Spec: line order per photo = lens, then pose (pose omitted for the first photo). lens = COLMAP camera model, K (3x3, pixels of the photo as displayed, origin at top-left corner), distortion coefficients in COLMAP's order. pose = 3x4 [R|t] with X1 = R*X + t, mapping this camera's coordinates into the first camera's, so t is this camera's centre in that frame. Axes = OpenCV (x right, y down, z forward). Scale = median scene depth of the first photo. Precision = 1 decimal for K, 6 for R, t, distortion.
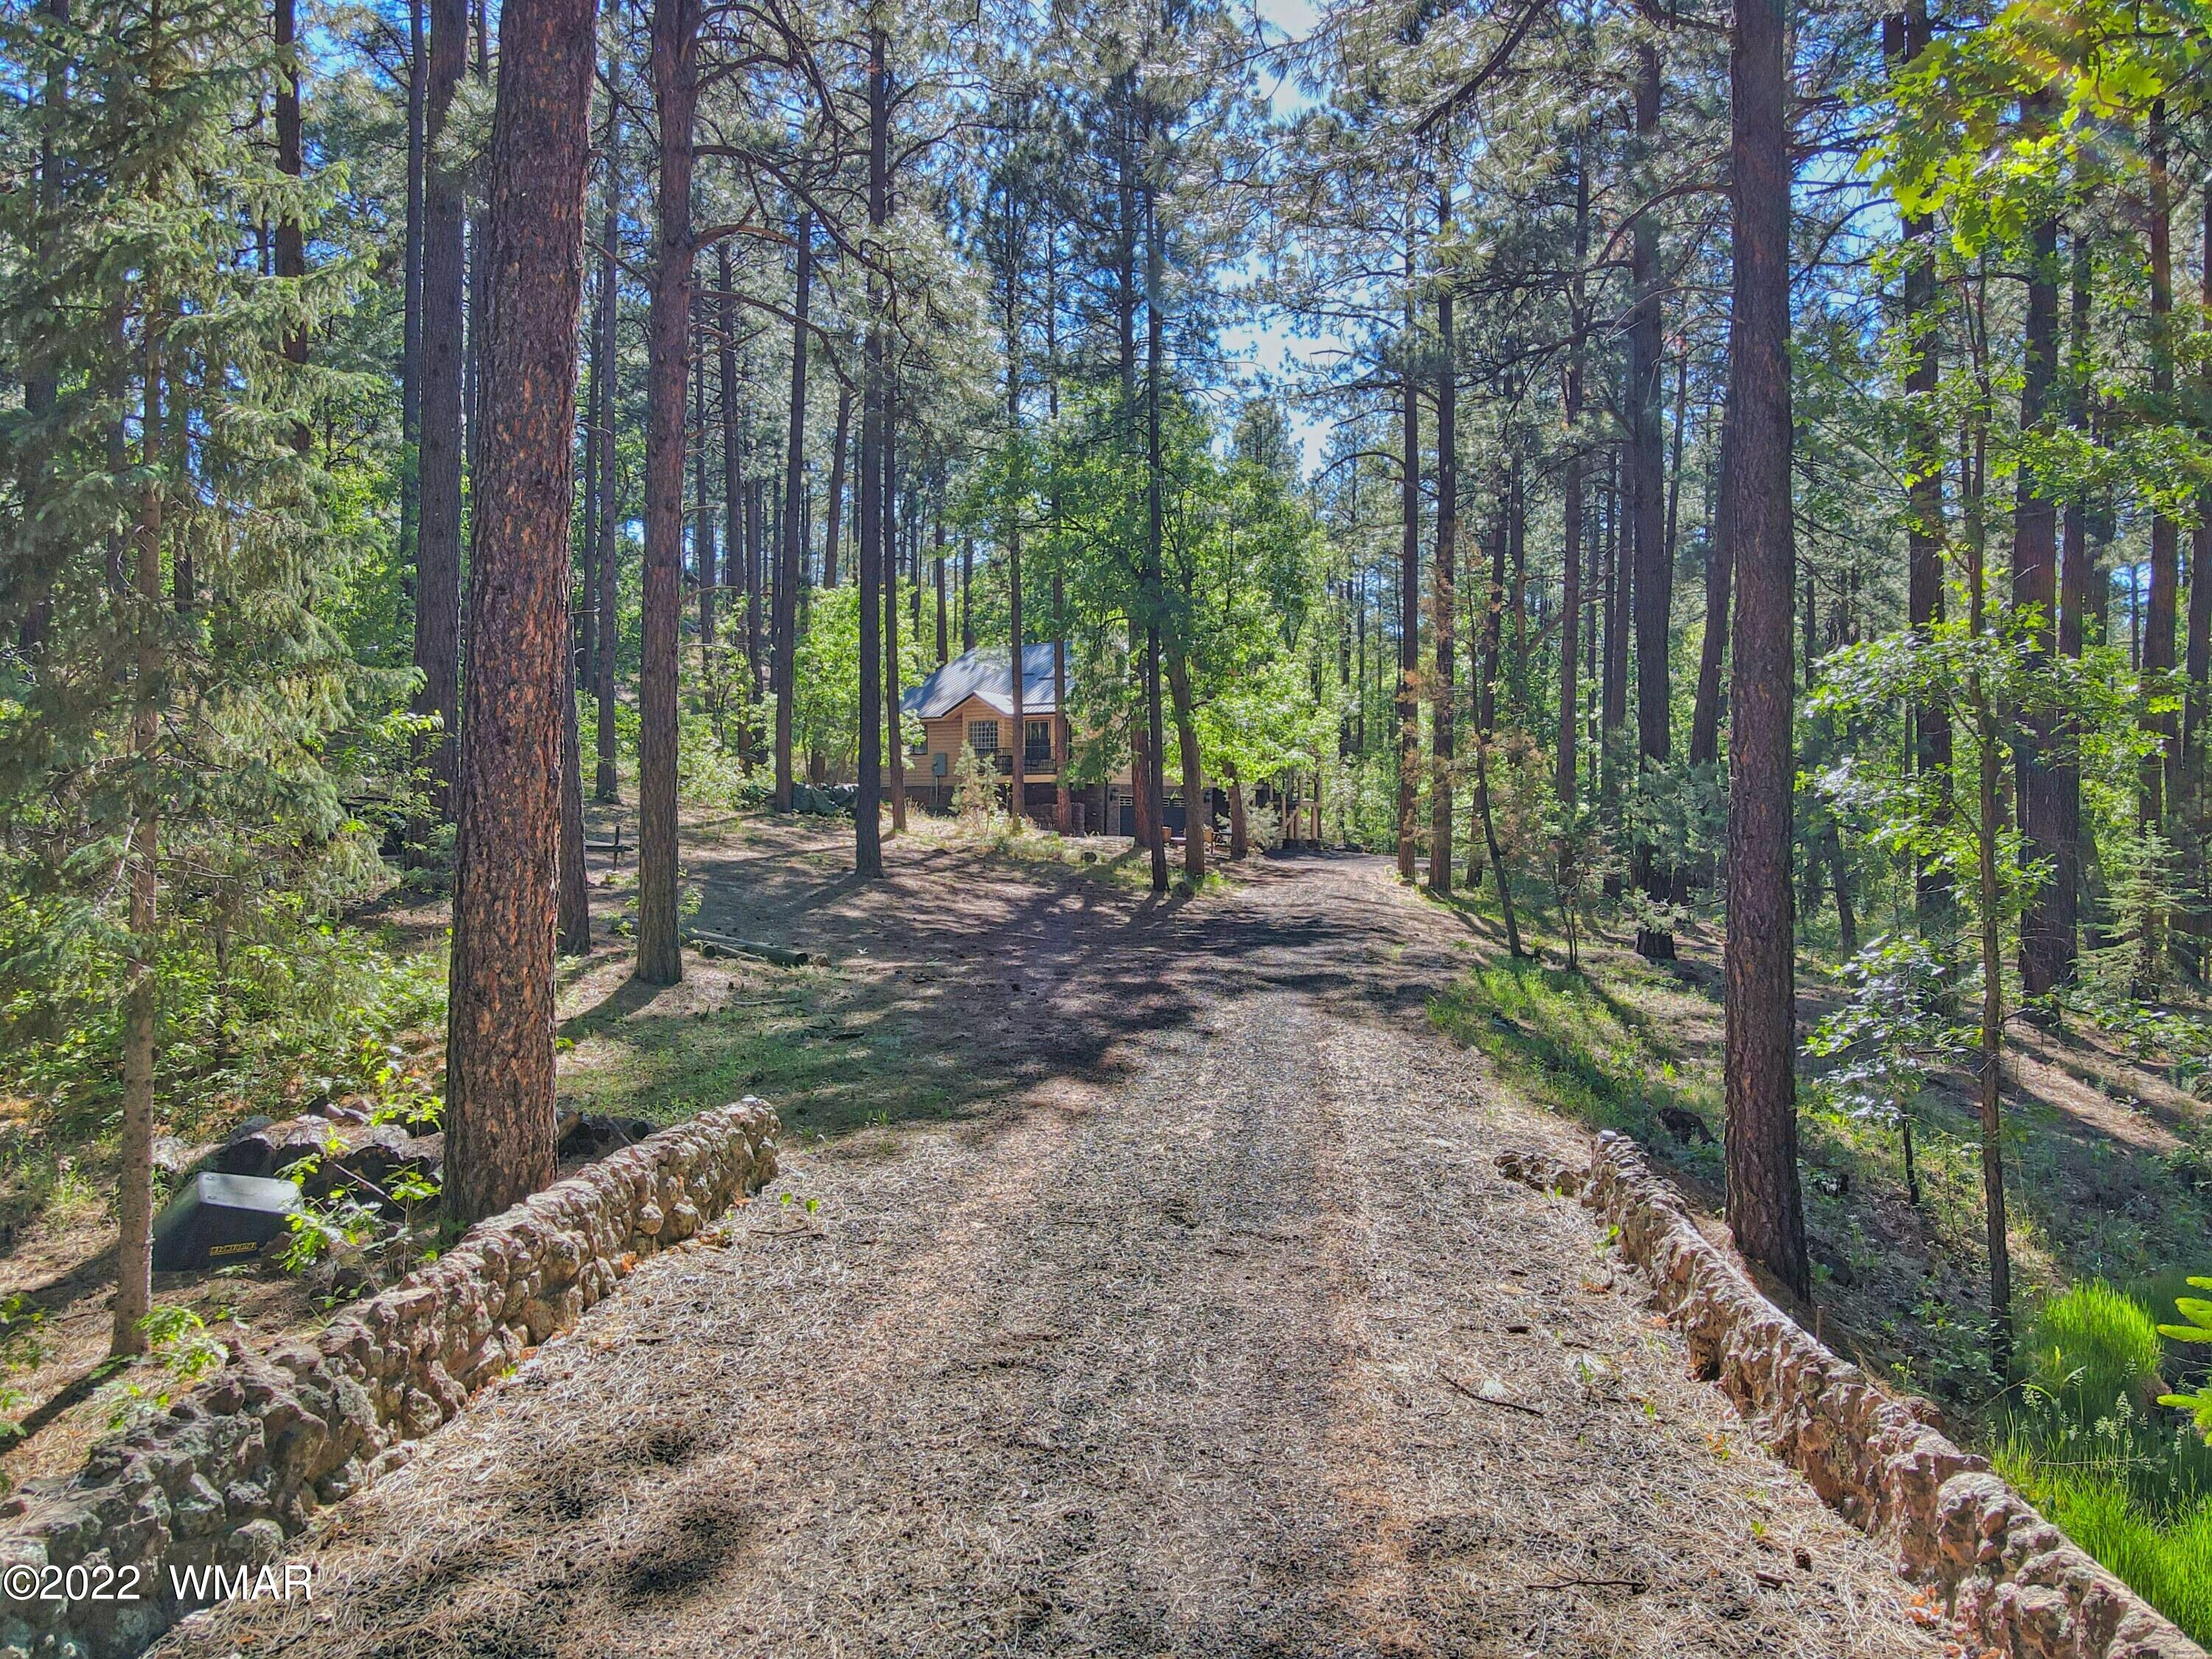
lens RADIAL K [[1638.5, 0, 1110.7], [0, 1638.5, 836.6], [0, 0, 1]] dist [0.023188, -0.004947]
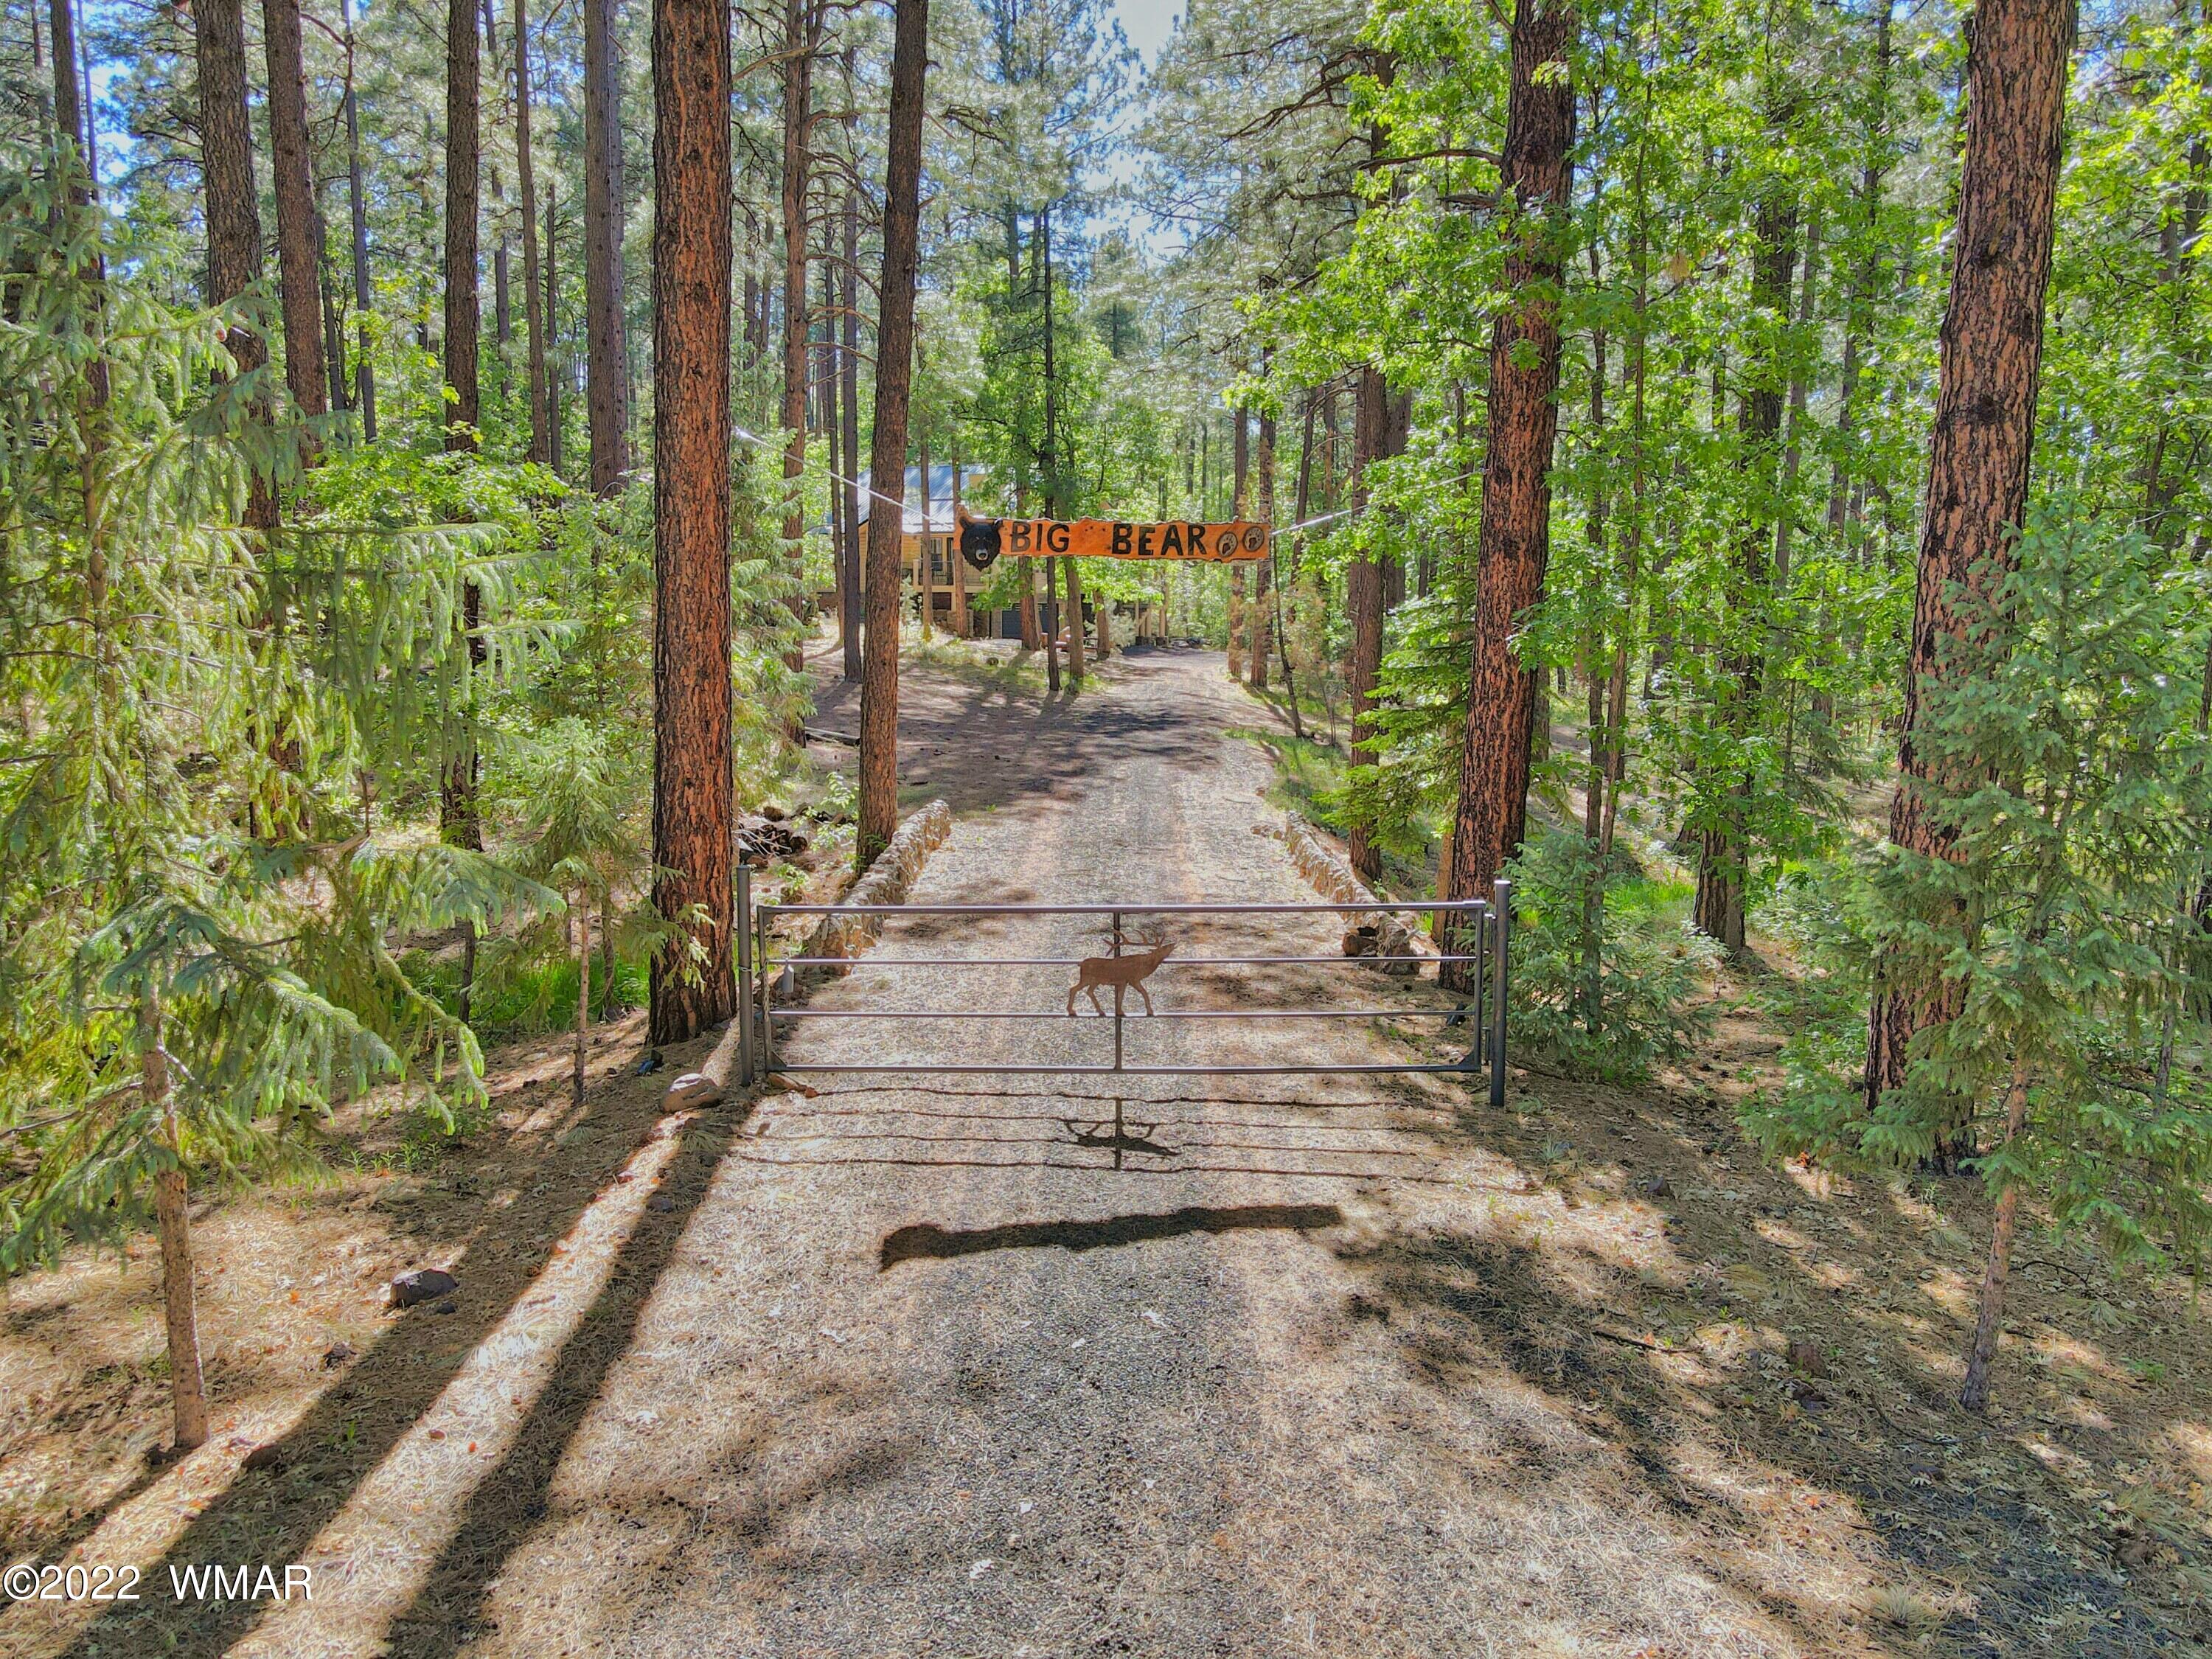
lens RADIAL K [[1638.5, 0, 1109.3], [0, 1638.5, 823.3], [0, 0, 1]] dist [0.023188, -0.004947]
pose [[0.995543, -0.007103, 0.094039, -0.165102], [-0.004865, 0.991964, 0.126424, -0.089654], [-0.094181, -0.126318, 0.987509, -1.154348]]
